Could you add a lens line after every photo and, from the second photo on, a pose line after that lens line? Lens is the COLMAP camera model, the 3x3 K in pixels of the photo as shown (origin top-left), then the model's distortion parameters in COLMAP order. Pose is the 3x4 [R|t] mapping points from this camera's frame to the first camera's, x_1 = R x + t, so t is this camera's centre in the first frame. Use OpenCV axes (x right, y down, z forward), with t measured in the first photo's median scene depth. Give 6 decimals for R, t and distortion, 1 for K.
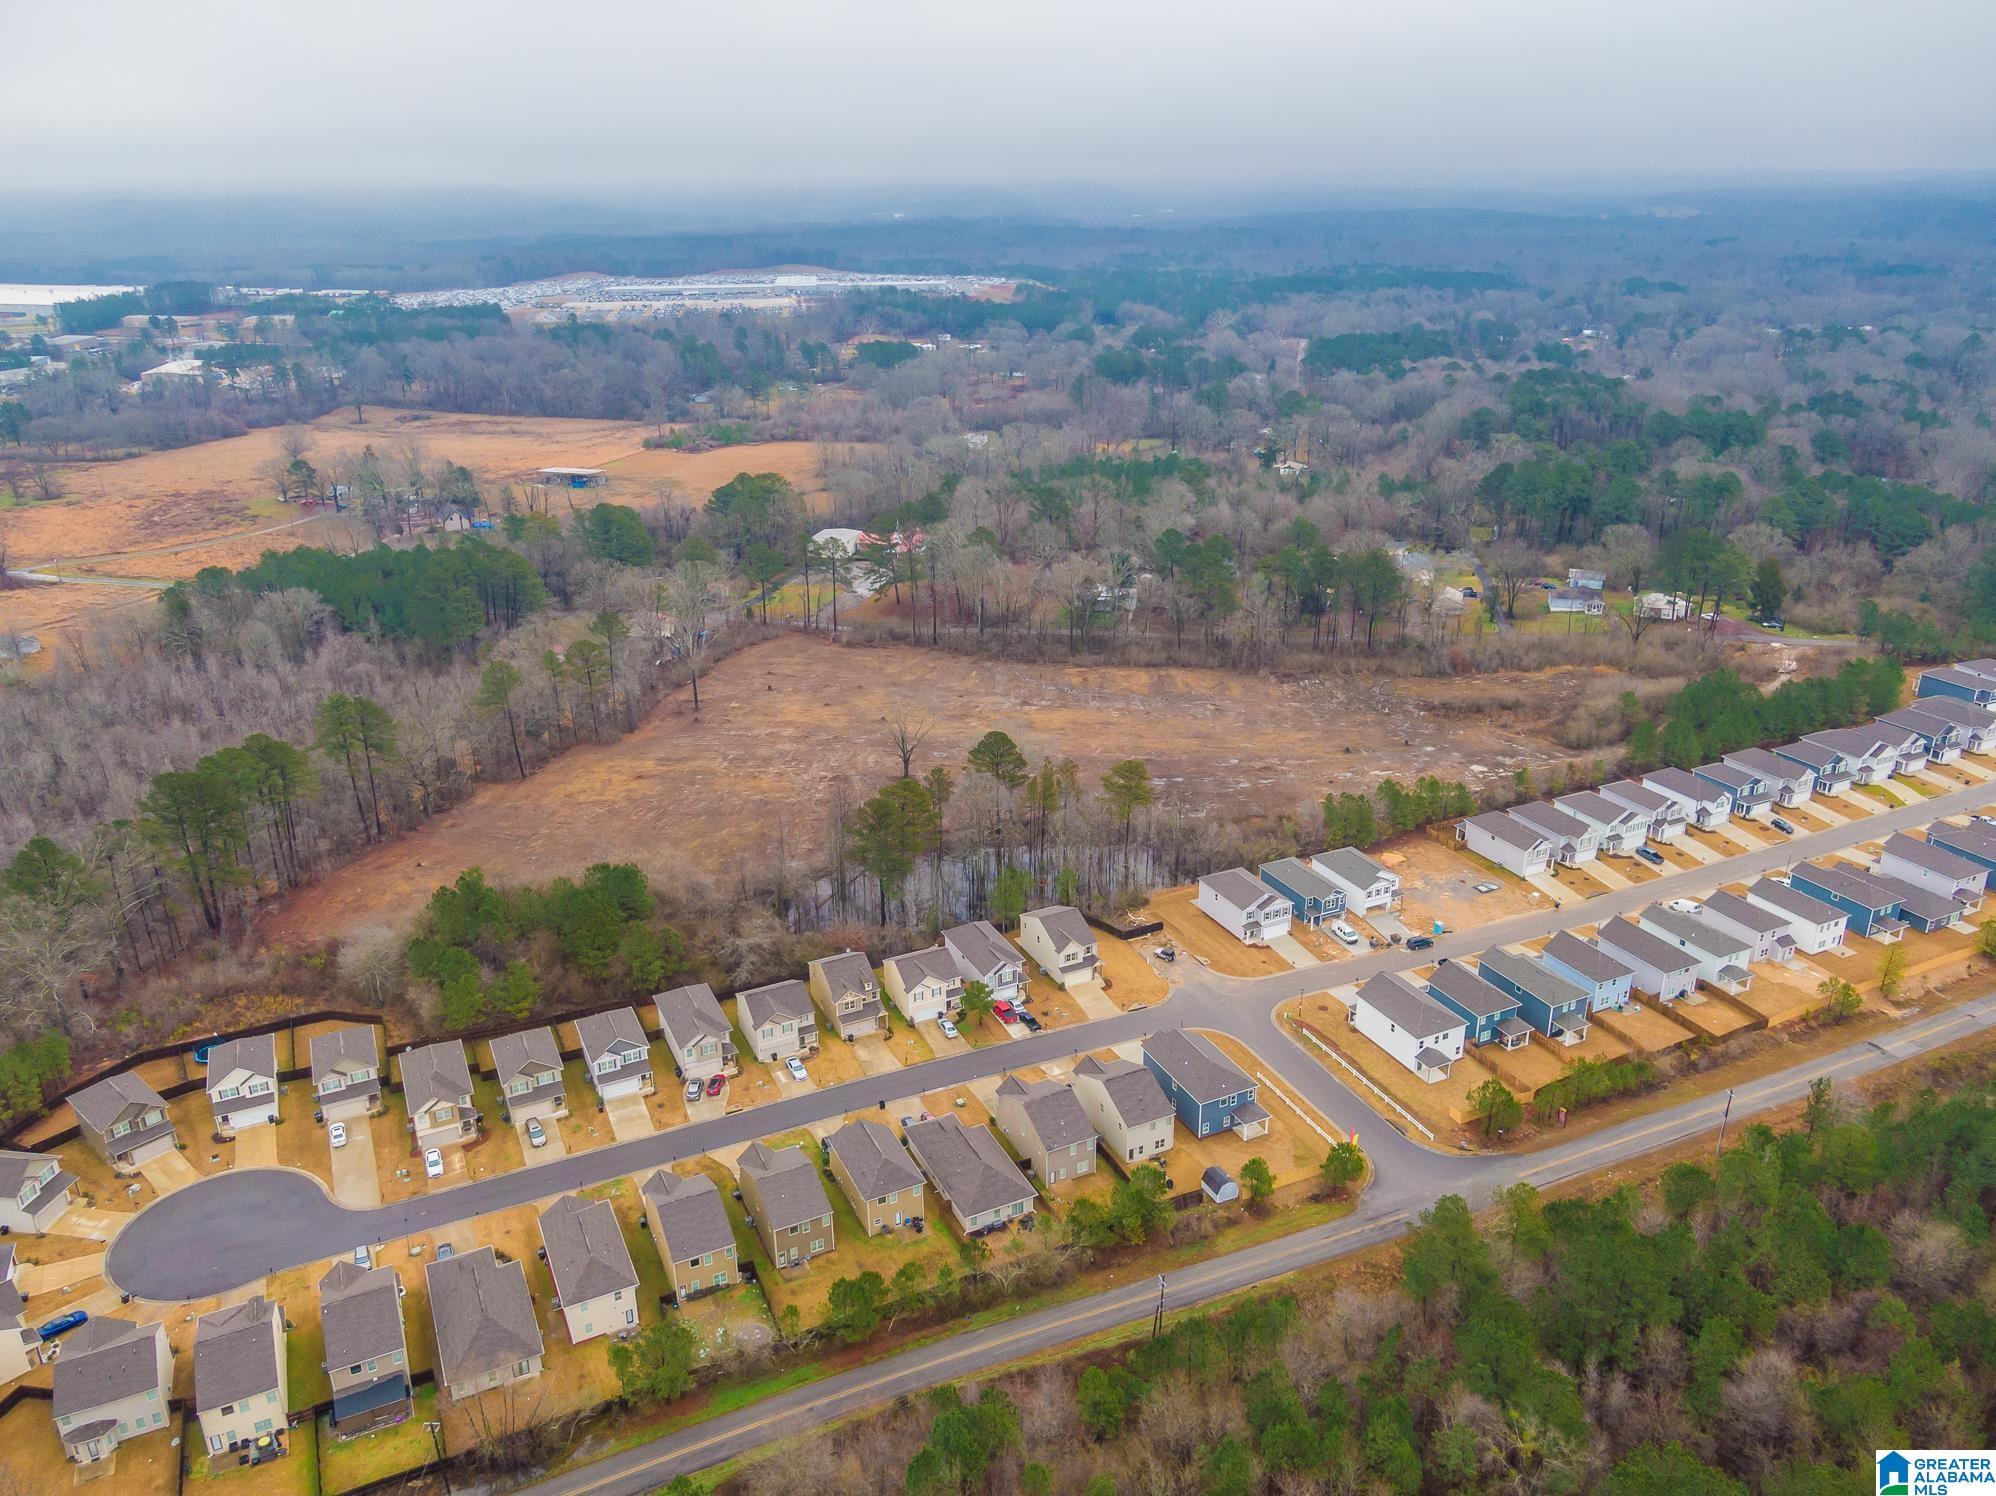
lens RADIAL K [[1420.1, 0, 997.5], [0, 1420.1, 749.4], [0, 0, 1]] dist [0.040346, -0.026764]
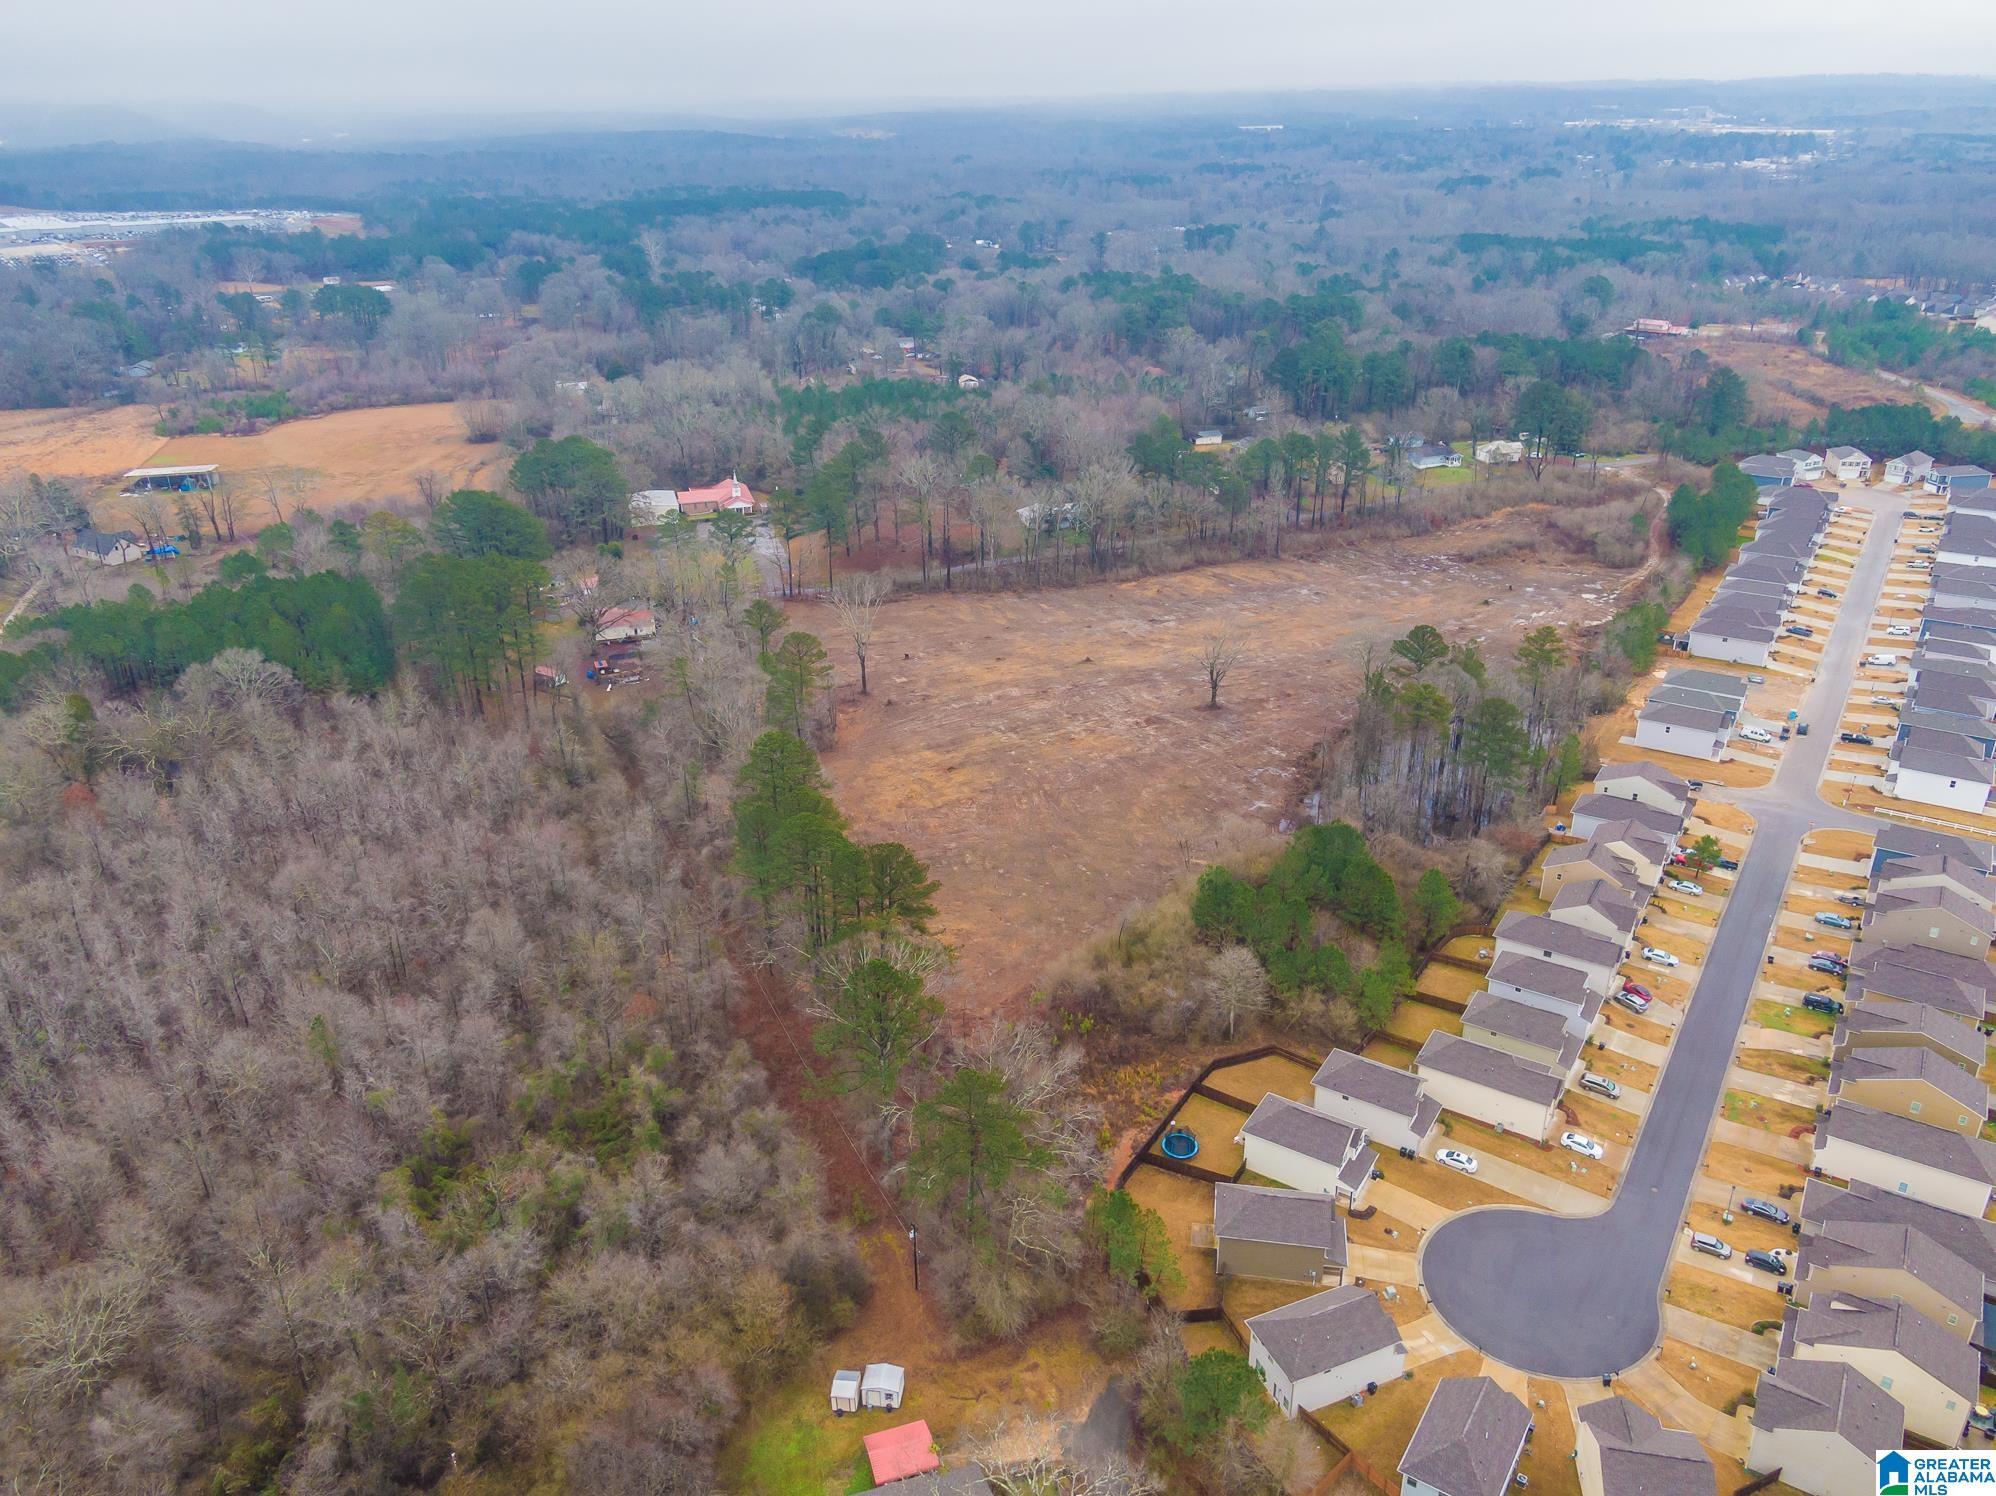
lens RADIAL K [[1420.1, 0, 998.3], [0, 1420.1, 738.3], [0, 0, 1]] dist [0.040346, -0.026764]
pose [[0.854048, -0.214946, 0.473708, -0.626311], [0.196443, 0.976476, 0.088910, -0.069708], [-0.481676, 0.017123, 0.876182, 0.213644]]
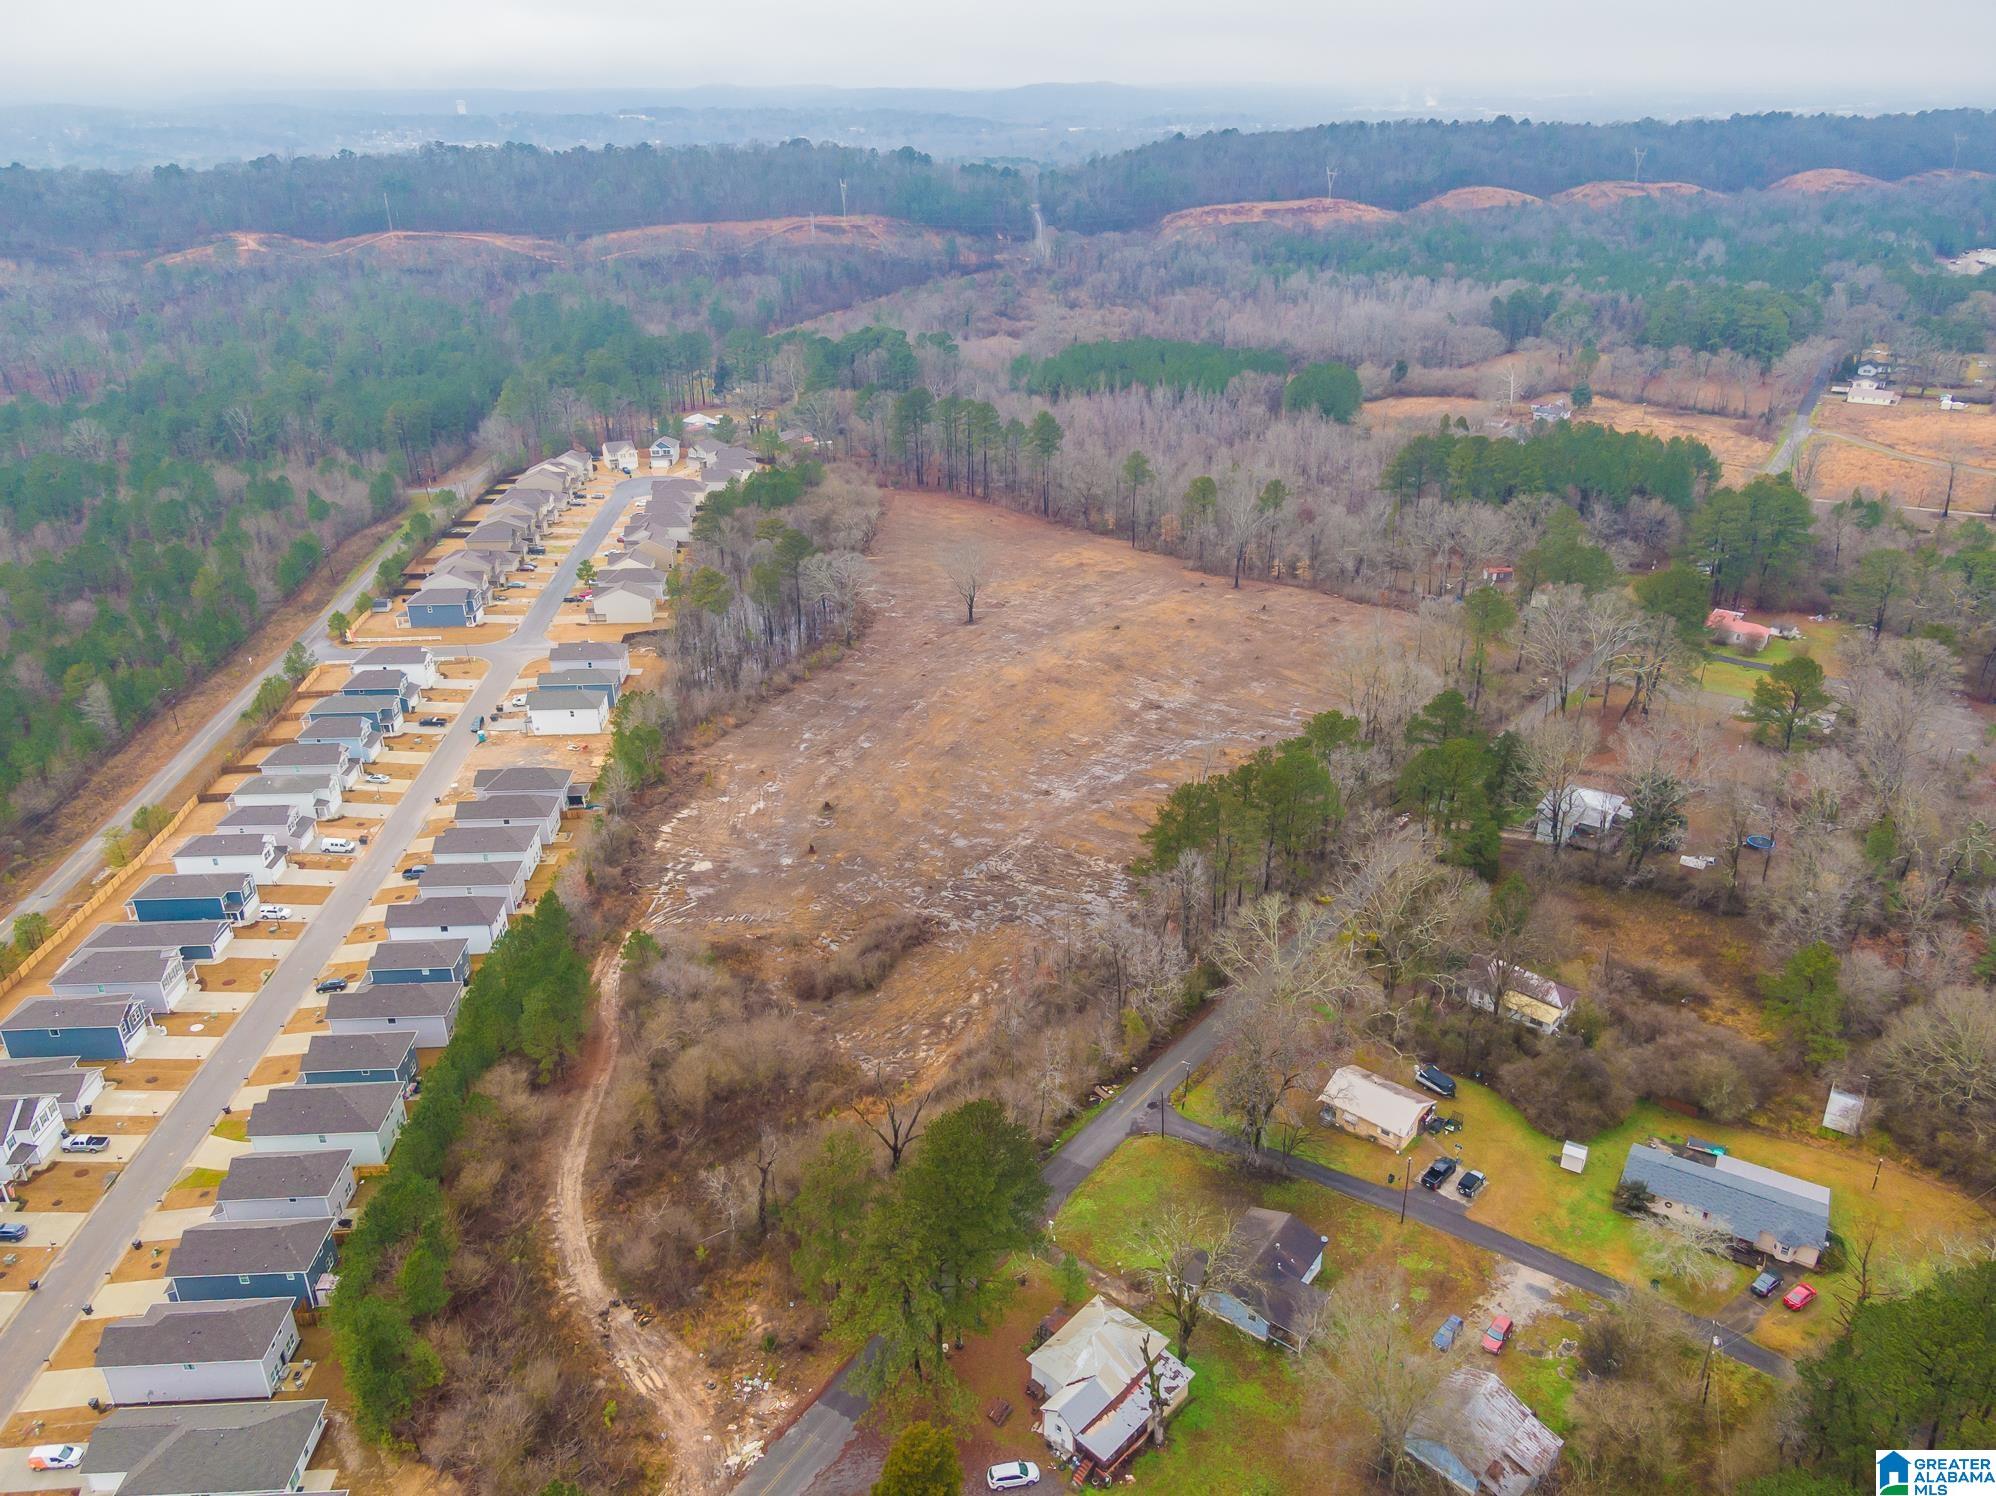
lens RADIAL K [[1420.1, 0, 1002.5], [0, 1420.1, 758.7], [0, 0, 1]] dist [0.040346, -0.026764]
pose [[-0.380001, 0.408835, -0.829731, 0.867365], [-0.332816, 0.776512, 0.535035, -0.485463], [0.863037, 0.479462, -0.159008, 1.201703]]
